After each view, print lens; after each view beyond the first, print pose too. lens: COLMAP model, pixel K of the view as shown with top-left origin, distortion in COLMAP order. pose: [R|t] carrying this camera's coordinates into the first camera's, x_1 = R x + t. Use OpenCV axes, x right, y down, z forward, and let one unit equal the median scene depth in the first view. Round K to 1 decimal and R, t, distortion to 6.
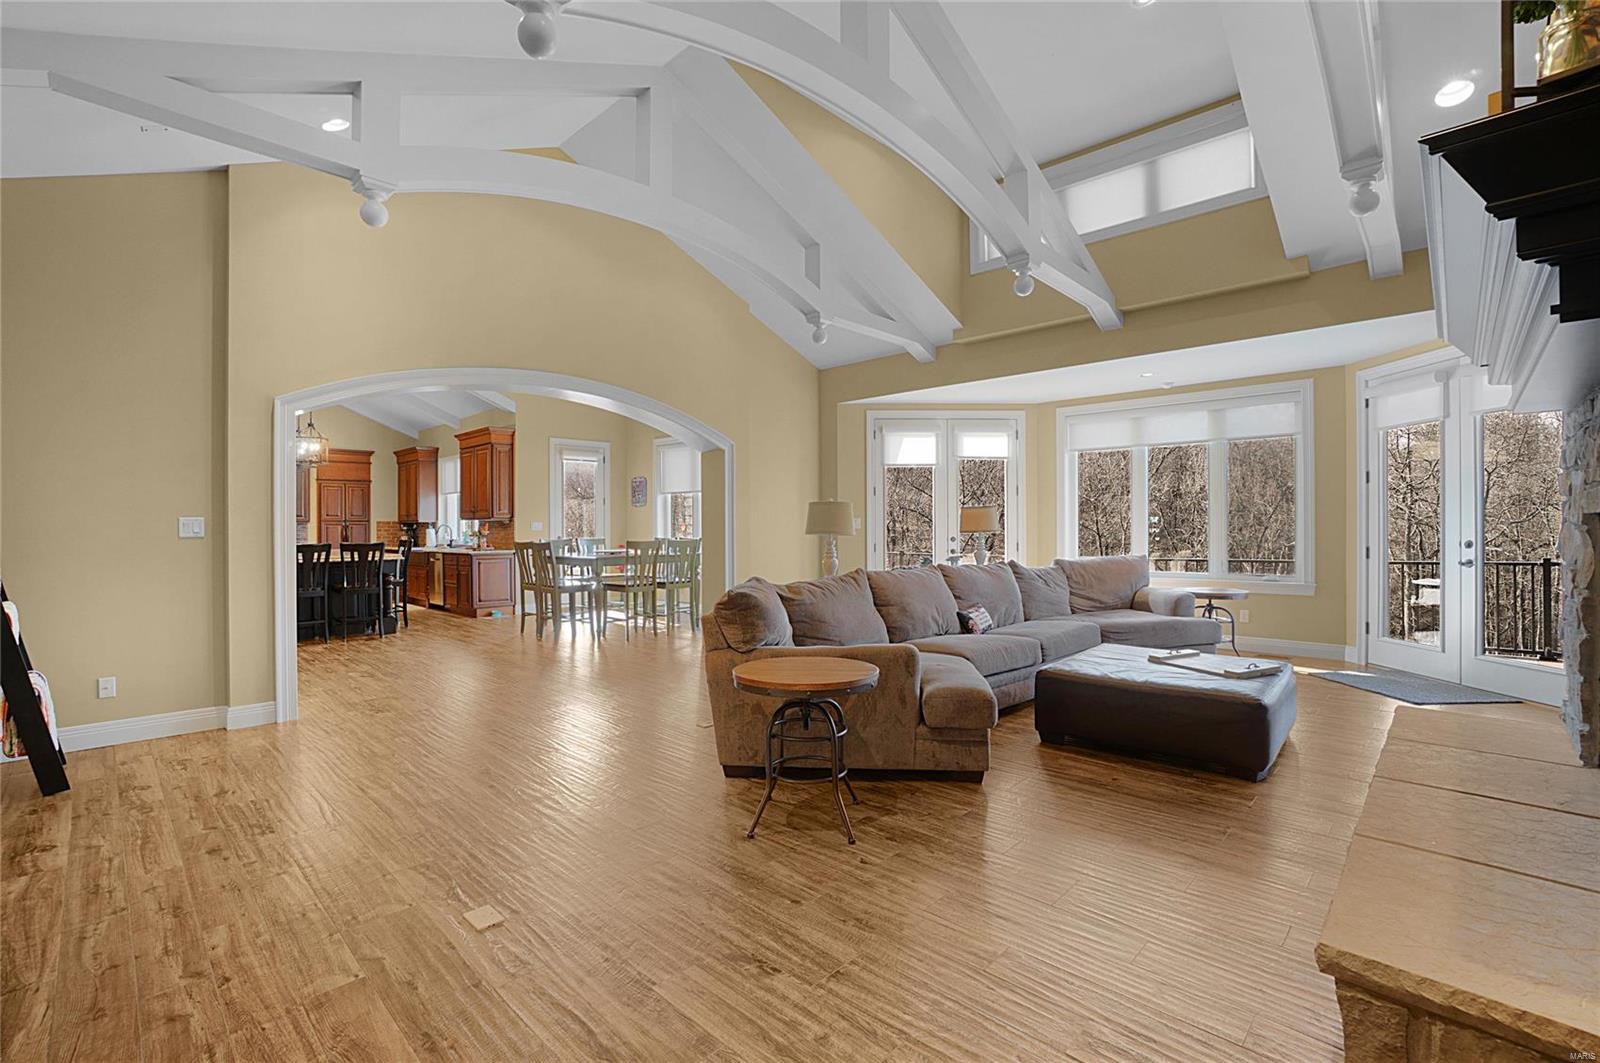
lens RADIAL K [[708.7, 0, 803.4], [0, 708.7, 527.6], [0, 0, 1]] dist [-0.059252, 0.021048]
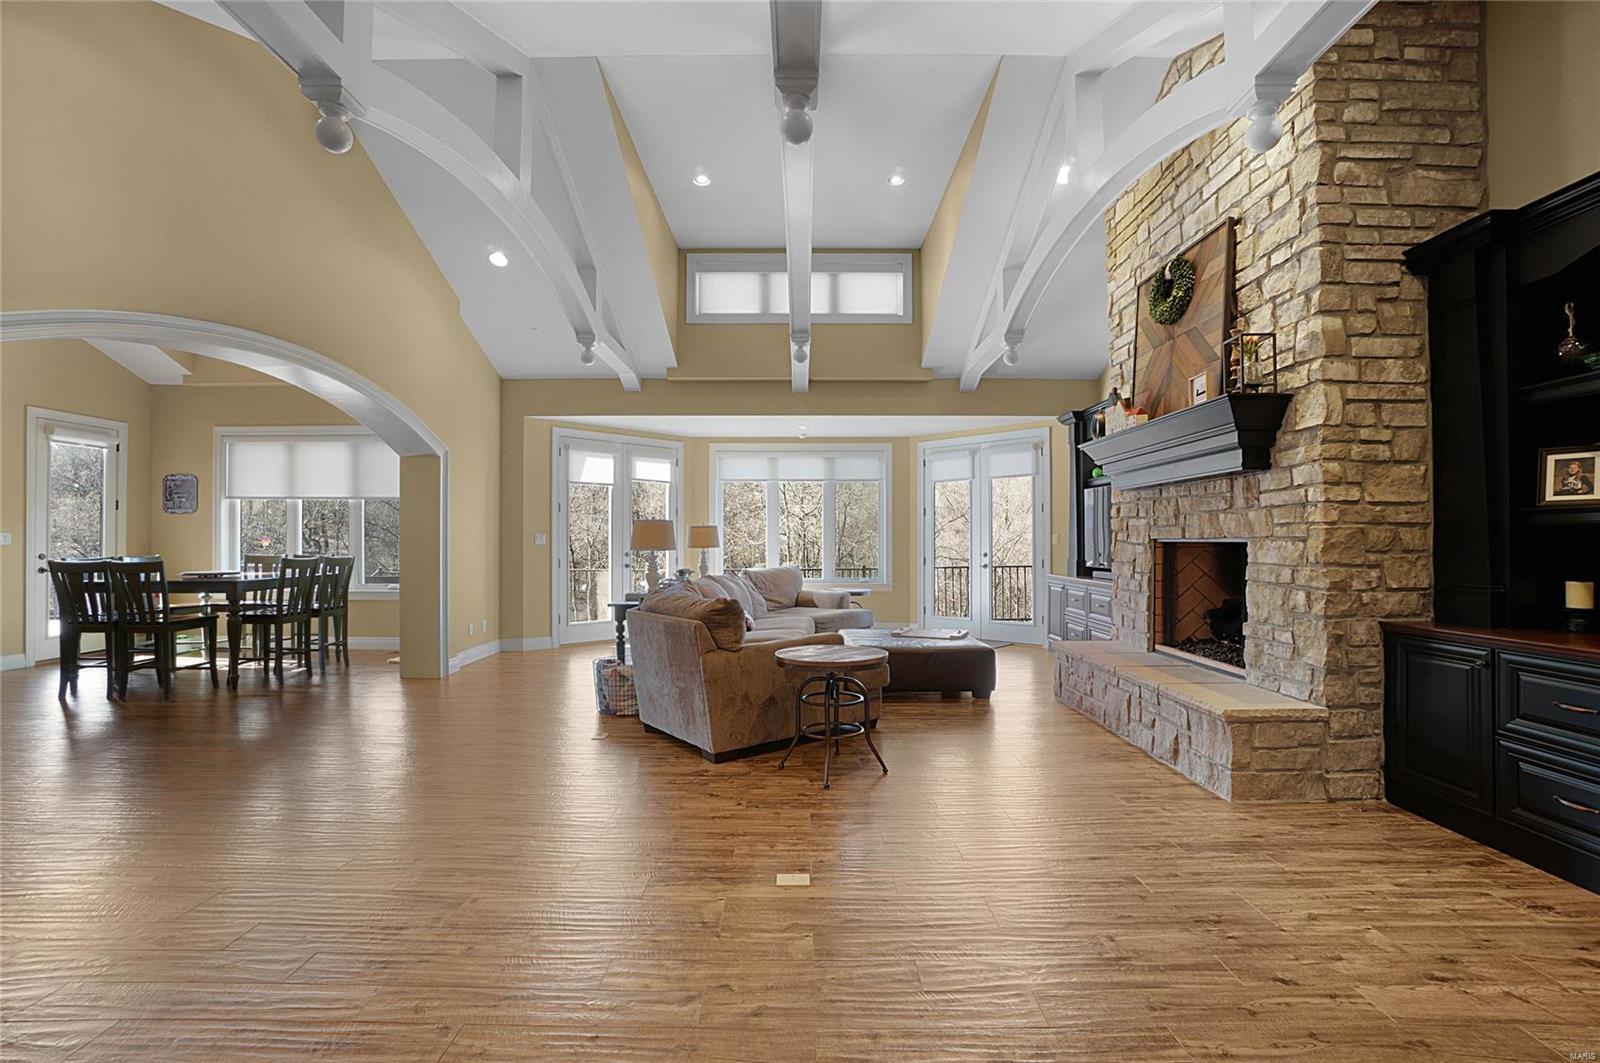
lens RADIAL K [[708.7, 0, 804.9], [0, 708.7, 536.9], [0, 0, 1]] dist [-0.059252, 0.021048]
pose [[0.720811, 0.011748, 0.693032, -0.403192], [-0.003026, 0.999900, -0.013803, 0.003533], [-0.693125, 0.007852, 0.720775, 0.044413]]
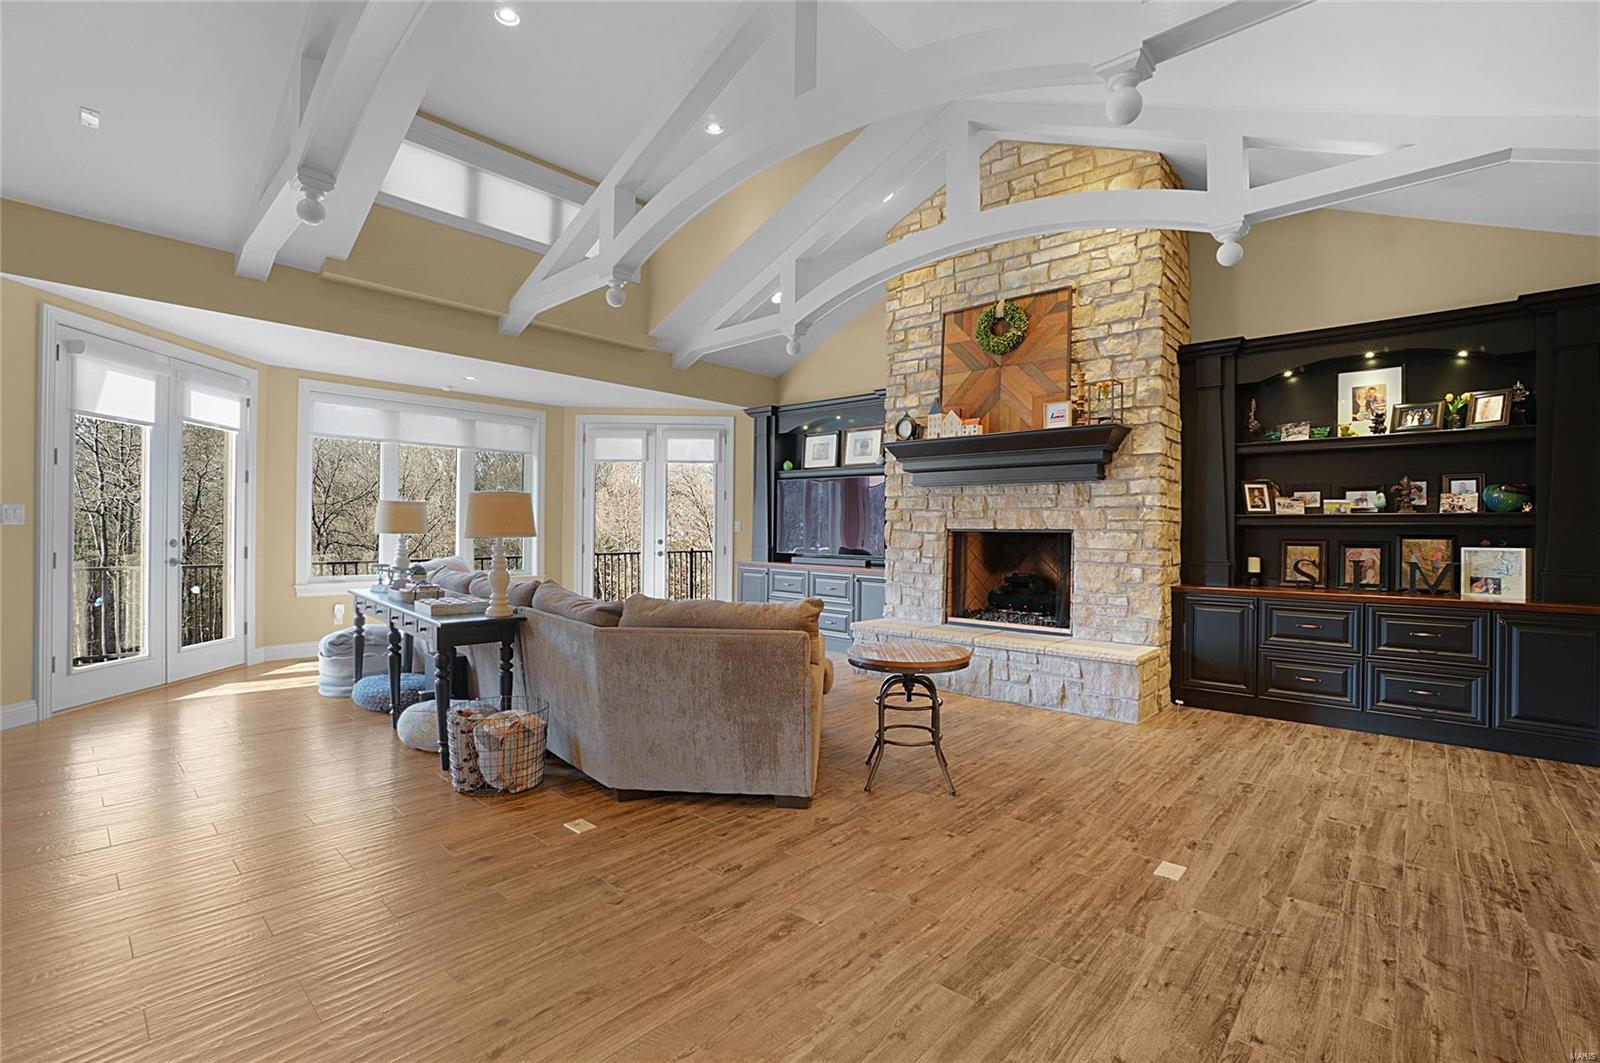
lens RADIAL K [[708.7, 0, 806.7], [0, 708.7, 530.0], [0, 0, 1]] dist [-0.059252, 0.021048]
pose [[-0.028767, 0.007134, 0.999561, -0.510611], [-0.008315, 0.999938, -0.007376, 0.003855], [-0.999552, -0.008523, -0.028706, 0.525161]]
